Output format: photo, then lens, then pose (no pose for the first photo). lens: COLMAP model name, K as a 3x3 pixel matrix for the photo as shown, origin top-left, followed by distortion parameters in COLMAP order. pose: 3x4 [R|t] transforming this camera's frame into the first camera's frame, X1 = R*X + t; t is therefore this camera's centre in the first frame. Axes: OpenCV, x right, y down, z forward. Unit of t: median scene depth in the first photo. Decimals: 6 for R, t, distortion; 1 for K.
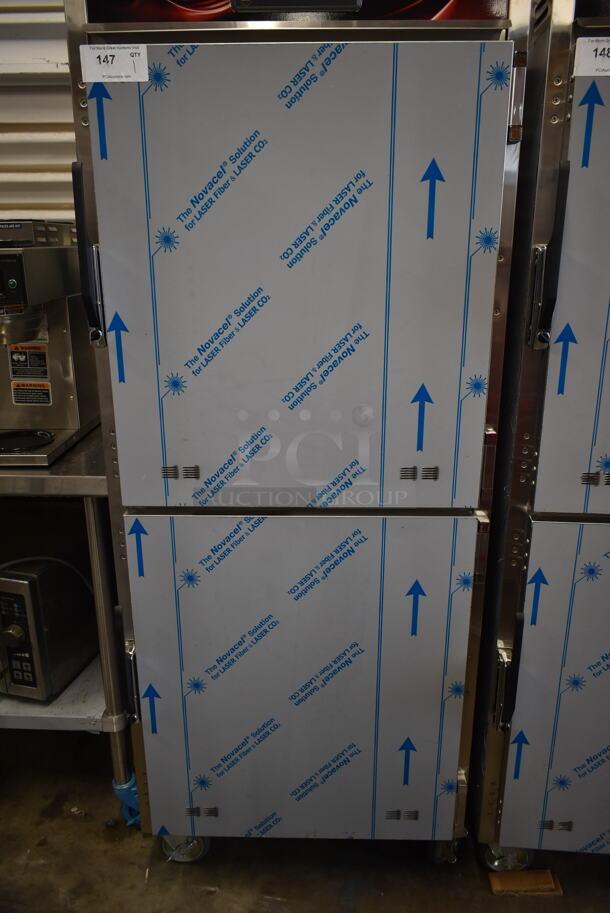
lens RADIAL K [[695.8, 0, 303.5], [0, 695.8, 455.0], [0, 0, 1]] dist [-0.022800, 0.006598]
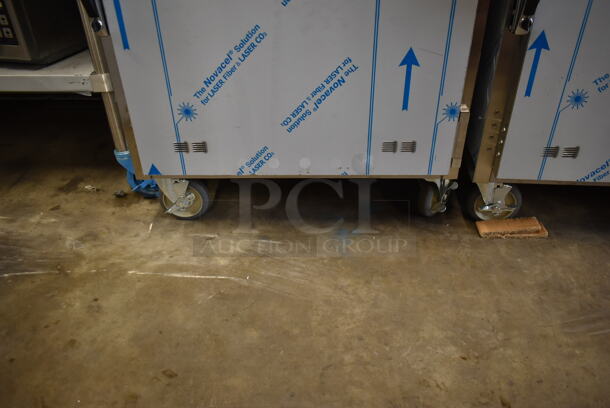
lens RADIAL K [[464.9, 0, 305.2], [0, 464.9, 207.3], [0, 0, 1]] dist [-0.022800, 0.006598]
pose [[0.999911, -0.010303, -0.008514, 0.018897], [0.012270, 0.960206, 0.279022, 0.443008], [0.005300, -0.279102, 0.960247, 0.378729]]
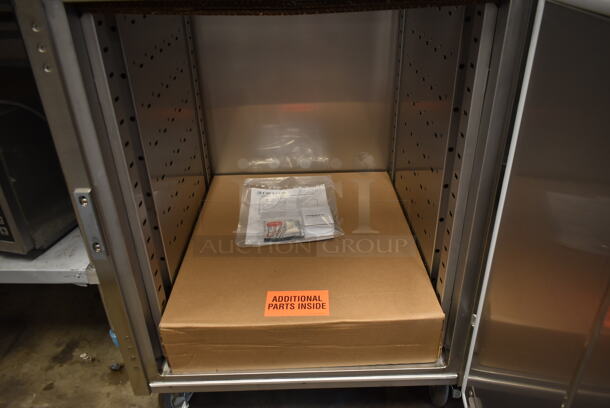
lens RADIAL K [[464.9, 0, 307.4], [0, 464.9, 206.2], [0, 0, 1]] dist [-0.022800, 0.006598]
pose [[0.999724, -0.022394, -0.007152, 0.027582], [0.023386, 0.978404, 0.205374, 0.195575], [0.002399, -0.205484, 0.978658, 0.455527]]
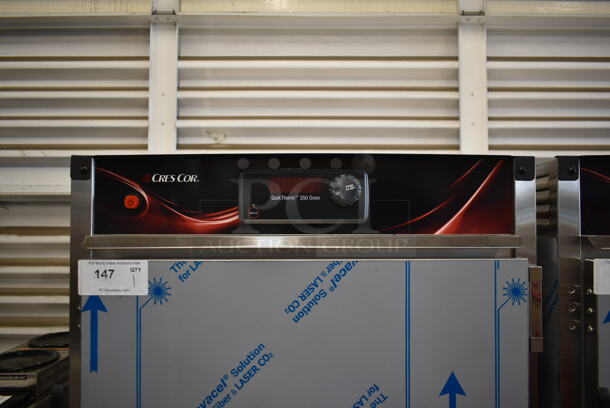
lens RADIAL K [[464.9, 0, 303.2], [0, 464.9, 205.3], [0, 0, 1]] dist [-0.022800, 0.006598]
pose [[0.999728, 0.003109, 0.023134, -0.020632], [0.004623, 0.945089, -0.326780, -0.342583], [-0.022879, 0.326798, 0.944817, 0.272039]]
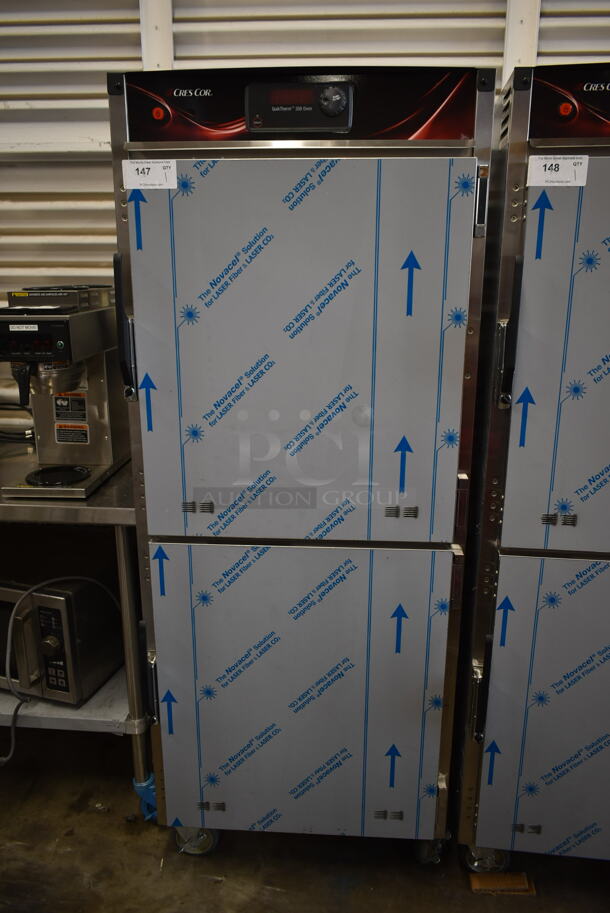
lens RADIAL K [[695.8, 0, 303.6], [0, 695.8, 453.2], [0, 0, 1]] dist [-0.022800, 0.006598]
pose [[0.999225, 0.014896, -0.036438, 0.039131], [-0.016169, 0.999260, -0.034892, -0.025387], [0.035892, 0.035454, 0.998727, -0.153399]]
